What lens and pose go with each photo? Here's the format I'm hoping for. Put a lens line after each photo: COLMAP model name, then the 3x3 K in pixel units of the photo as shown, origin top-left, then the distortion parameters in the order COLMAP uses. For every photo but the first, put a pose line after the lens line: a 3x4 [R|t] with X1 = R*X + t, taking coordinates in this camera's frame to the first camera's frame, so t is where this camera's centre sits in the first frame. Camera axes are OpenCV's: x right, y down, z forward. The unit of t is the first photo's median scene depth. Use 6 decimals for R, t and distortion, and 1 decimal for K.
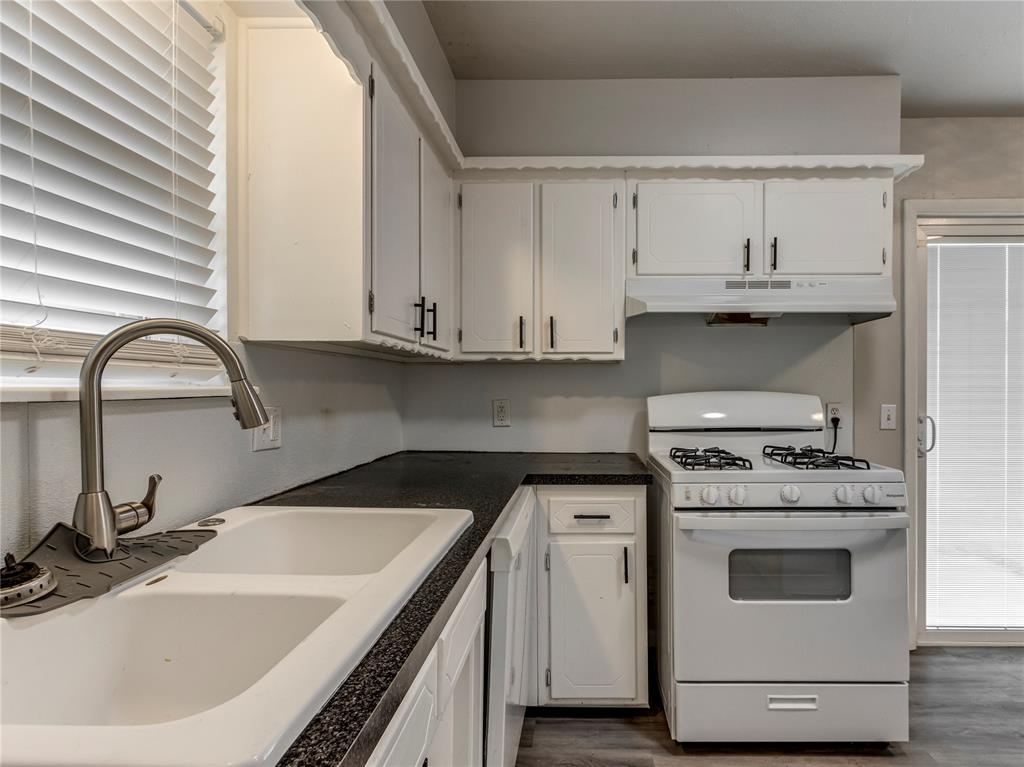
lens RADIAL K [[530.4, 0, 516.7], [0, 530.4, 385.4], [0, 0, 1]] dist [0.005650, -0.000248]
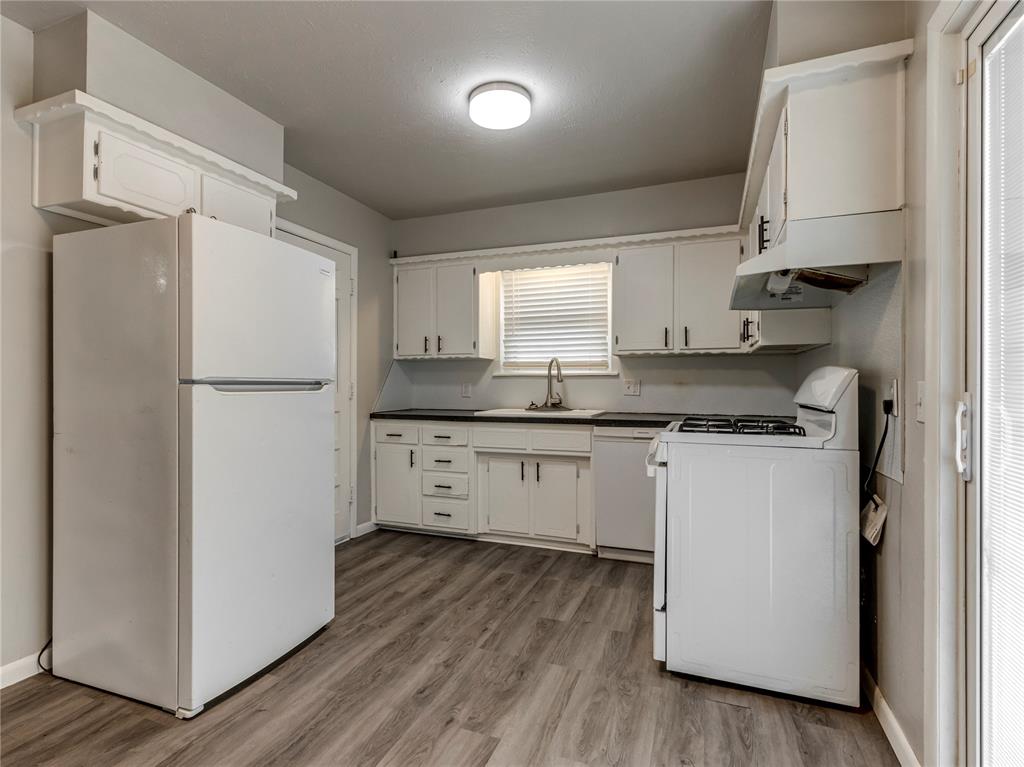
lens RADIAL K [[530.4, 0, 504.0], [0, 530.4, 384.3], [0, 0, 1]] dist [0.005650, -0.000248]
pose [[-0.364743, -0.003367, -0.931102, 2.592918], [-0.009780, 0.999952, 0.000215, 0.076538], [0.931057, 0.009184, -0.364759, 1.559433]]
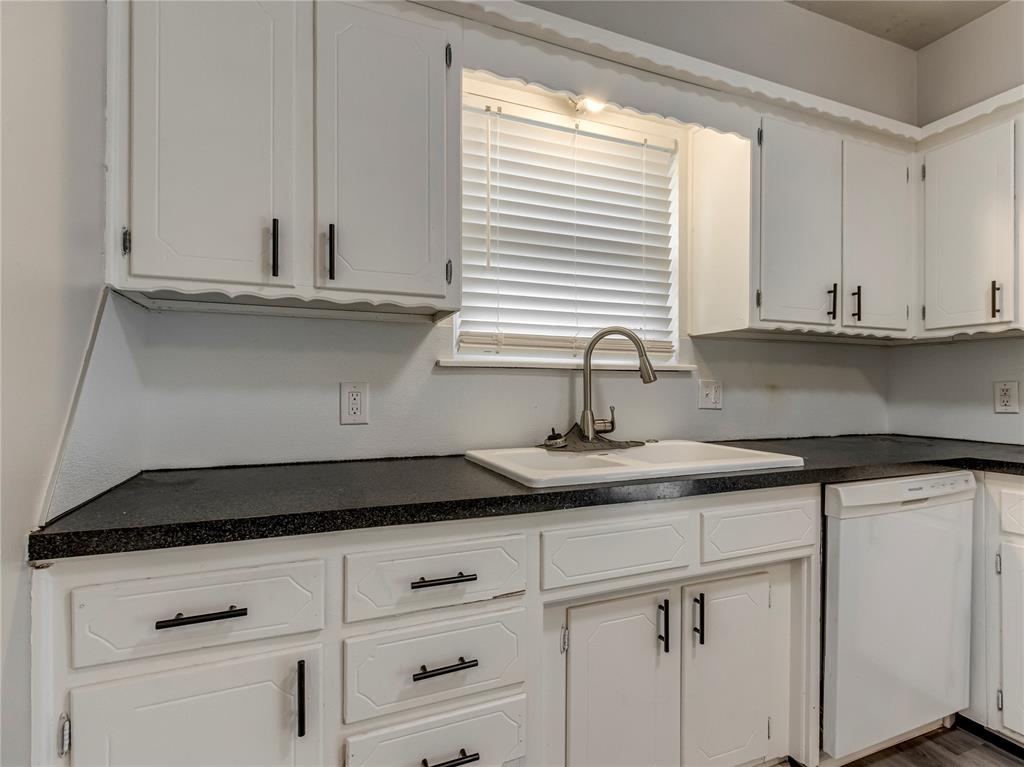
lens RADIAL K [[530.4, 0, 530.1], [0, 530.4, 387.0], [0, 0, 1]] dist [0.005650, -0.000248]
pose [[0.399843, -0.003915, -0.916575, 0.744115], [-0.009844, 0.999915, -0.008565, 0.085377], [0.916531, 0.012448, 0.399771, -0.052944]]
